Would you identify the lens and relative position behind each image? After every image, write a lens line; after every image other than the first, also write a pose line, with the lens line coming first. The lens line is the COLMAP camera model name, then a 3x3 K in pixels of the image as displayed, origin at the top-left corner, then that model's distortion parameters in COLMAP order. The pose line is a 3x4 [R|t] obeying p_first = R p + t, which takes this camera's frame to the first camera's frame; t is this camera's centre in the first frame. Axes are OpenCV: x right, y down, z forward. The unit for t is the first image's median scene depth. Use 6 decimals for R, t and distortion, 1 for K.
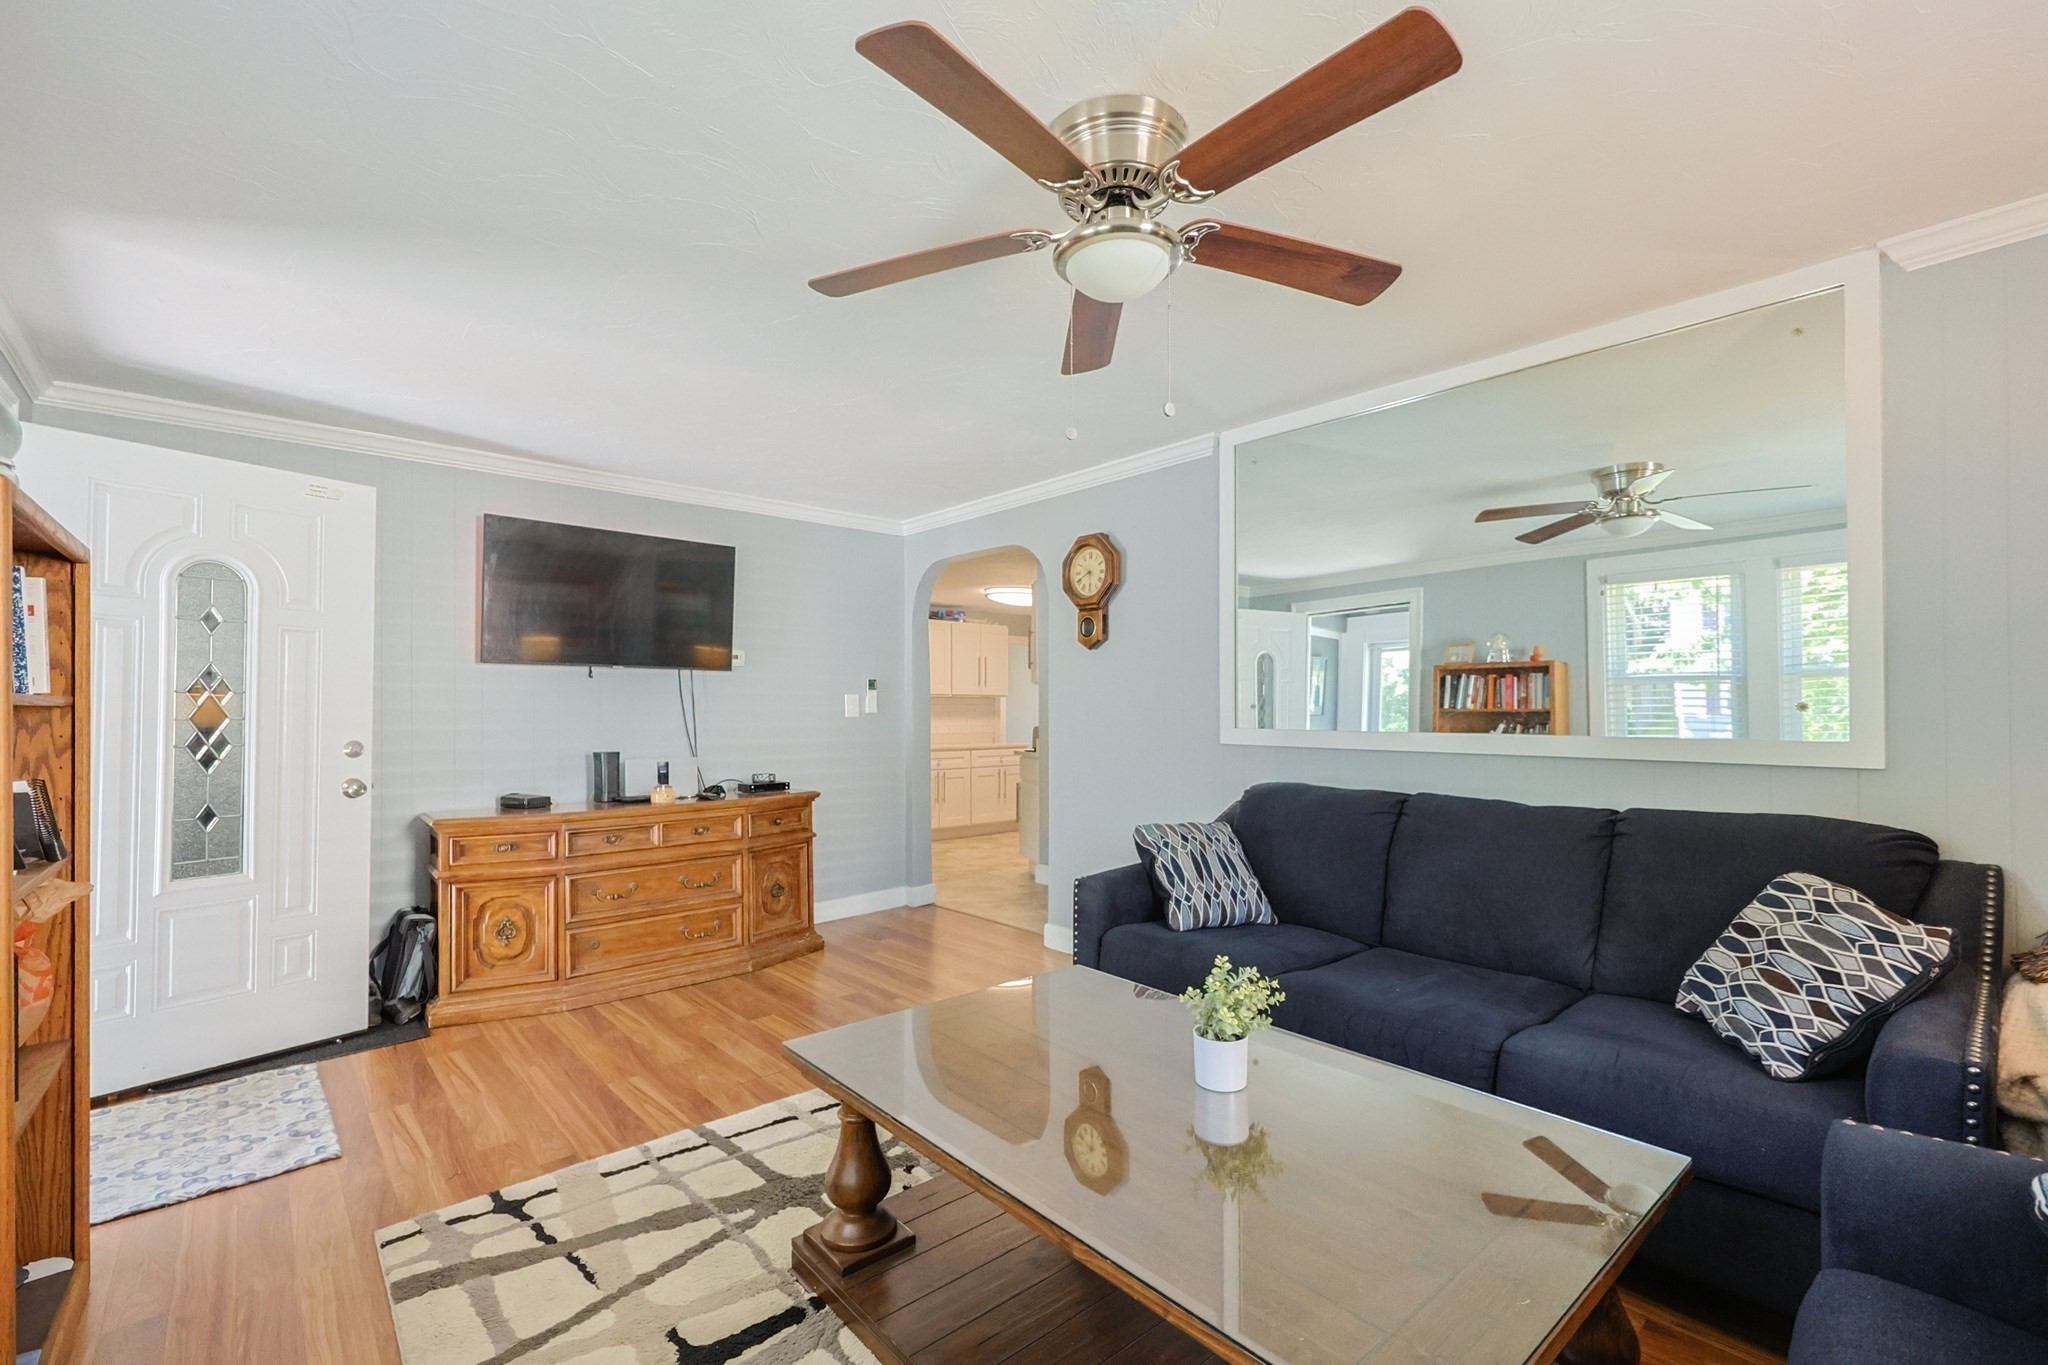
lens RADIAL K [[879.8, 0, 1029.5], [0, 879.8, 700.5], [0, 0, 1]] dist [0.007729, -0.000278]
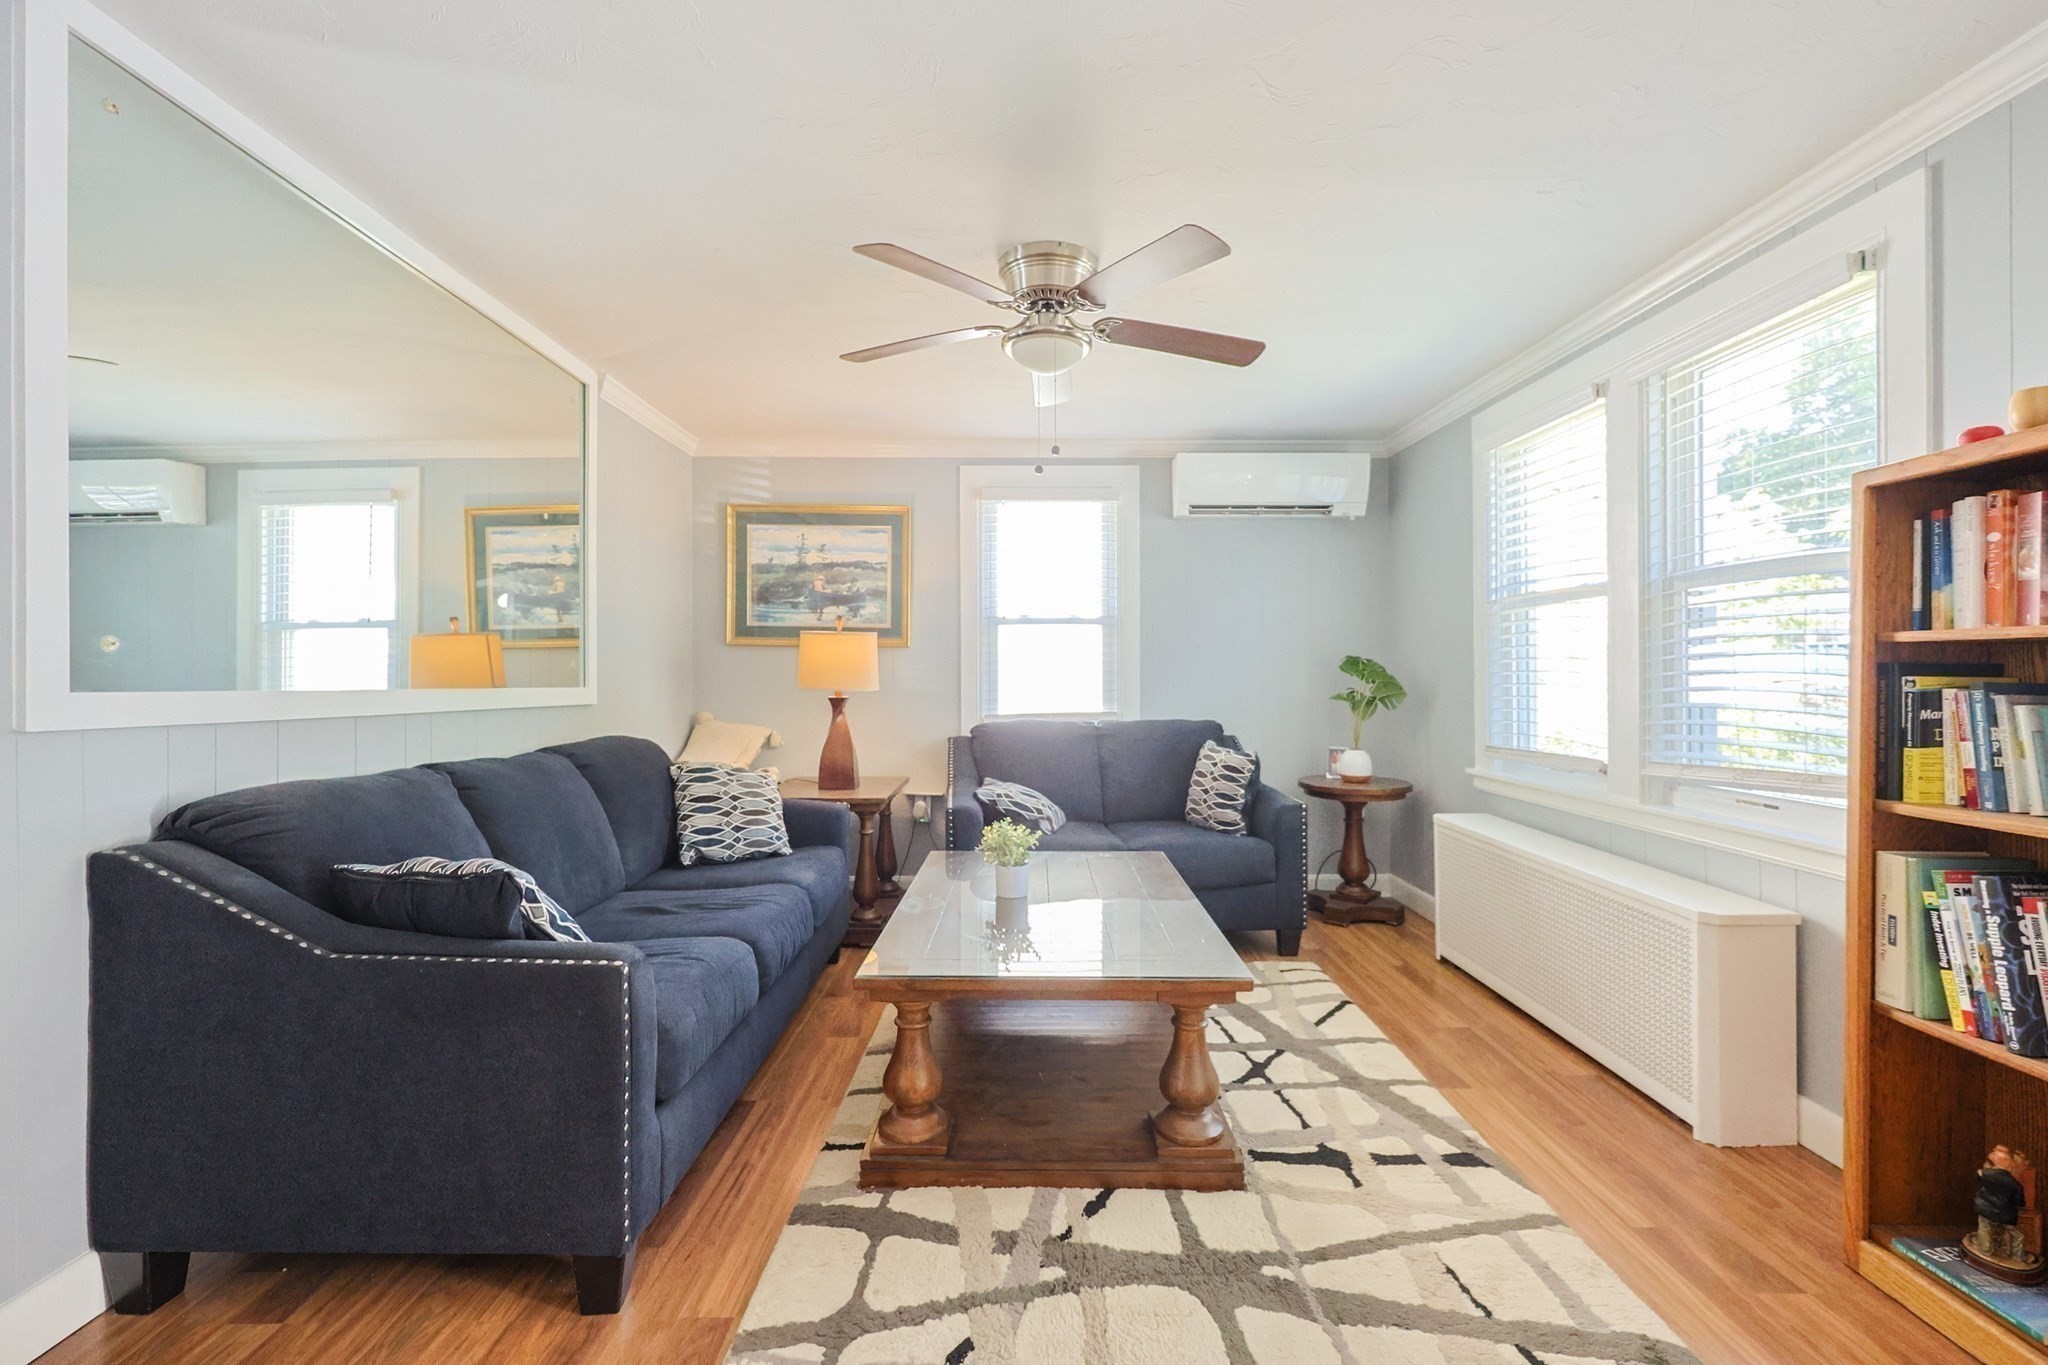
lens RADIAL K [[879.8, 0, 1027.0], [0, 879.8, 664.4], [0, 0, 1]] dist [0.007729, -0.000278]
pose [[-0.751773, 0.014474, 0.659263, -0.413382], [-0.005509, 0.999586, -0.028228, 0.029230], [-0.659399, -0.024854, -0.751382, 1.054464]]
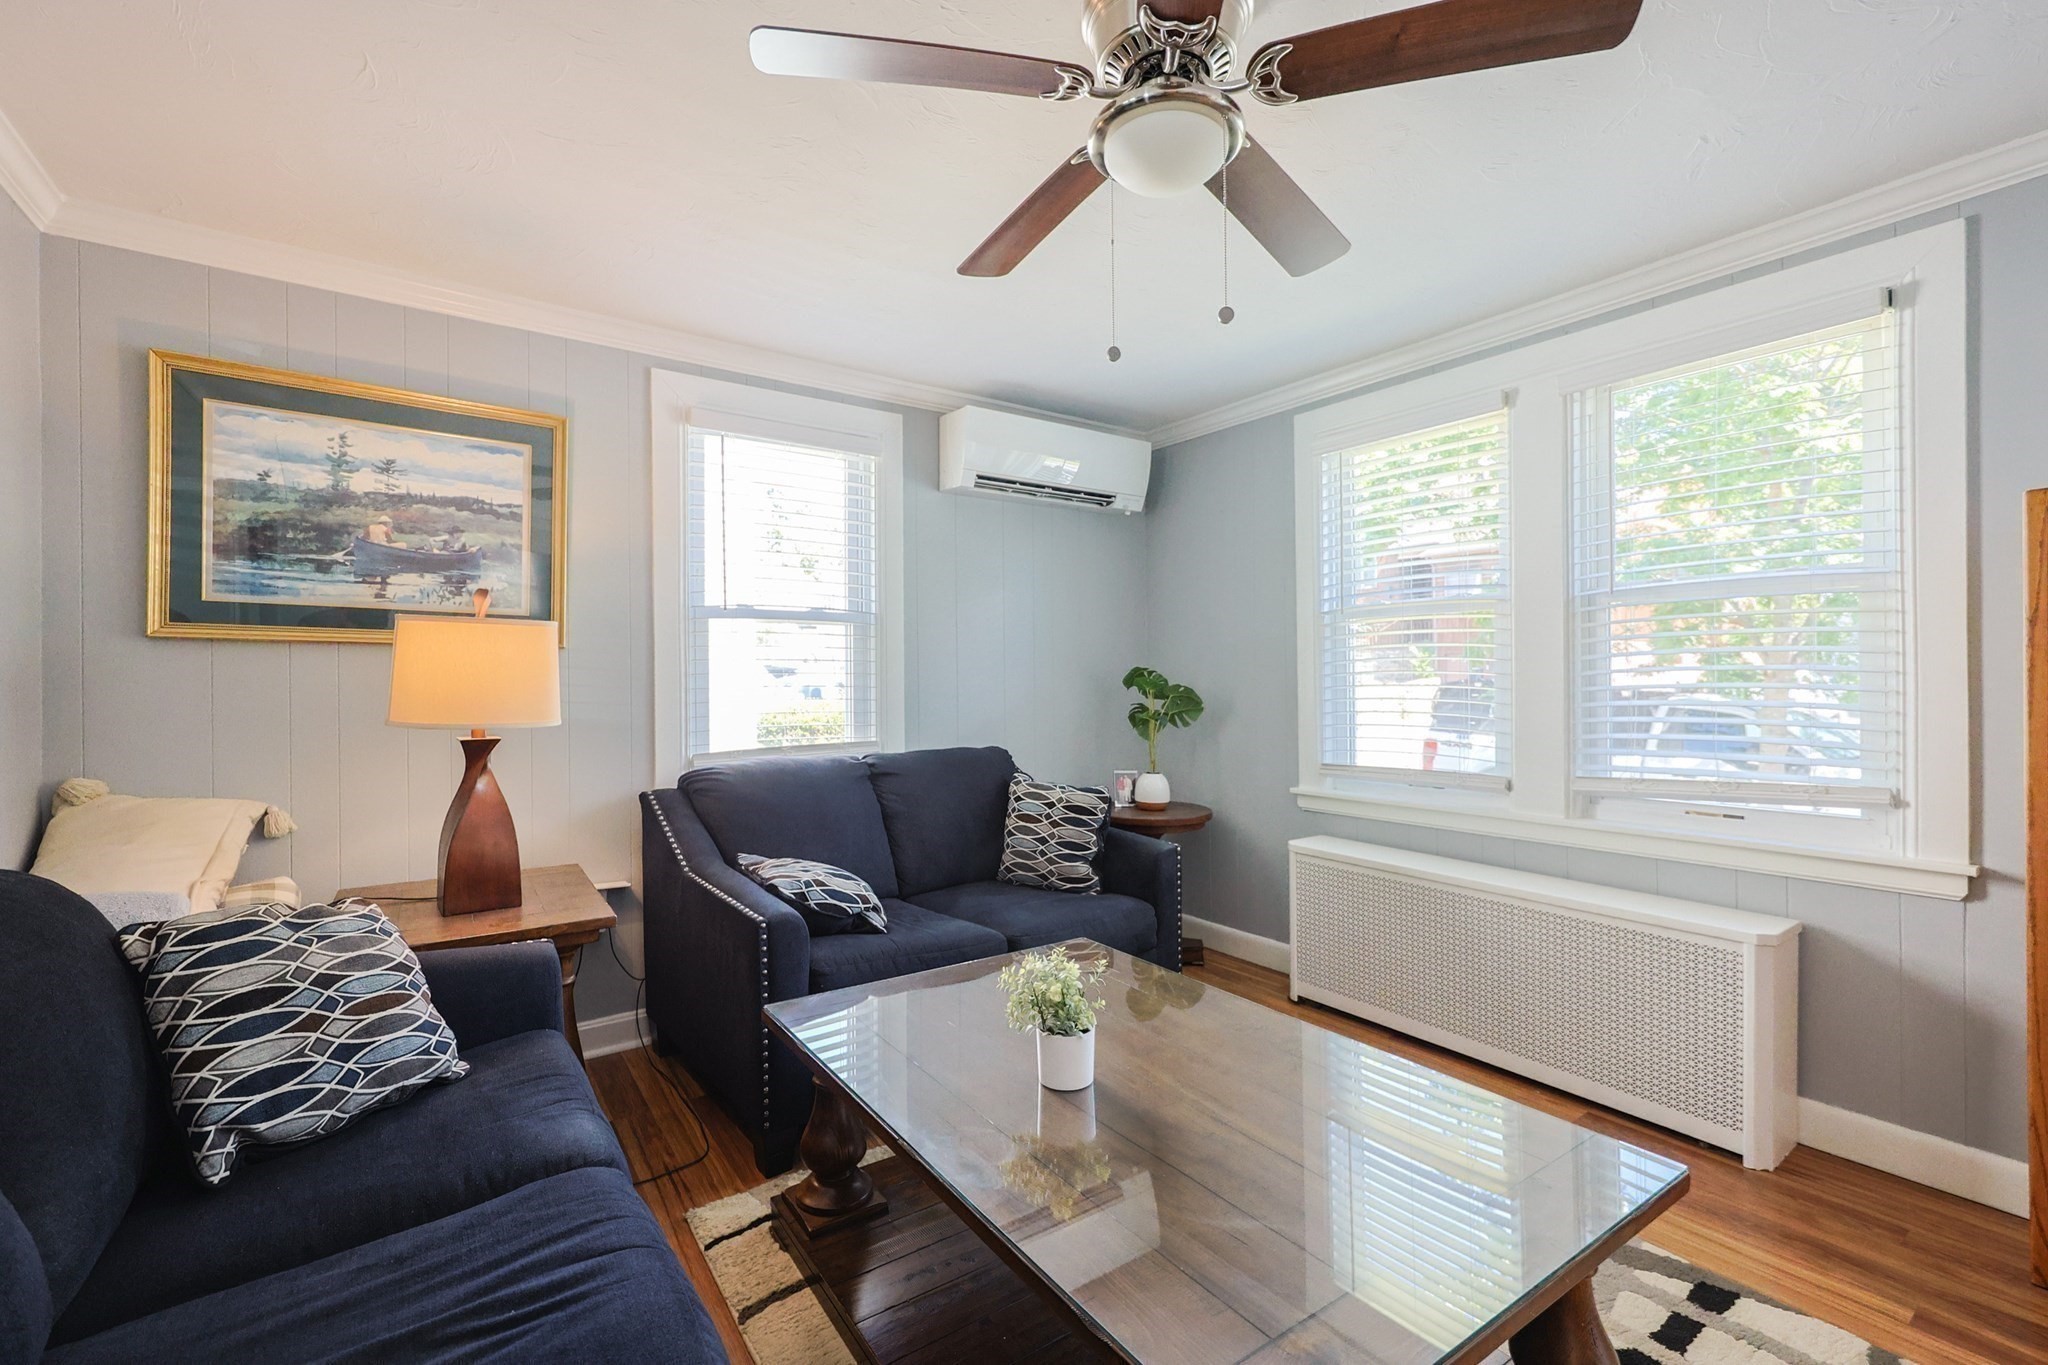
lens RADIAL K [[879.8, 0, 1040.0], [0, 879.8, 674.8], [0, 0, 1]] dist [0.007729, -0.000278]
pose [[-0.993775, 0.013344, 0.110603, 0.064164], [0.010545, 0.999610, -0.025850, 0.015693], [-0.110905, -0.024523, -0.993528, 0.932343]]
